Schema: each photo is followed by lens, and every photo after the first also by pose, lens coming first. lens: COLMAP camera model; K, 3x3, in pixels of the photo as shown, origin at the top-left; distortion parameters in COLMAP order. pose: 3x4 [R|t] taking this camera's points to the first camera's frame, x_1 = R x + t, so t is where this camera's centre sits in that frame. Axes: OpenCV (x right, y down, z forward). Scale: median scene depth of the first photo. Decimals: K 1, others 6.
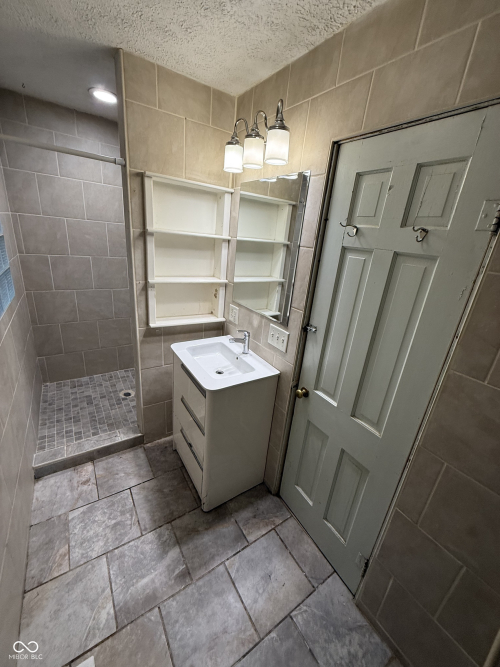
lens RADIAL K [[265.6, 0, 250.4], [0, 265.6, 331.8], [0, 0, 1]] dist [0.000141, -0.000355]
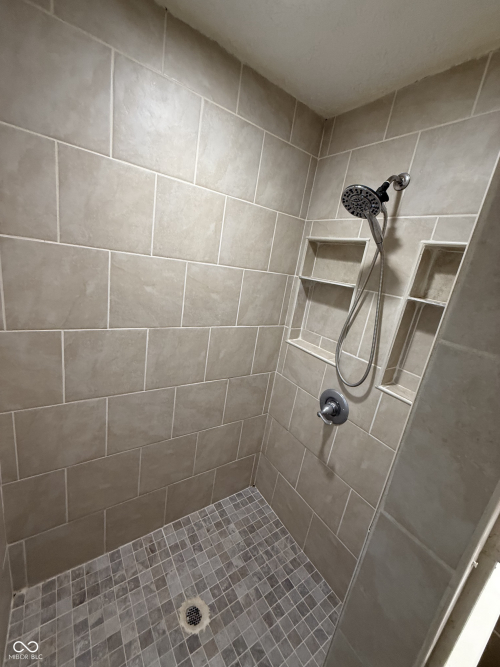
lens RADIAL K [[265.6, 0, 251.0], [0, 265.6, 332.8], [0, 0, 1]] dist [0.000141, -0.000355]
pose [[0.998506, 0.048420, 0.025316, -0.439429], [-0.045799, 0.994379, -0.095463, -0.244651], [-0.029796, 0.094161, 0.995111, 0.531272]]
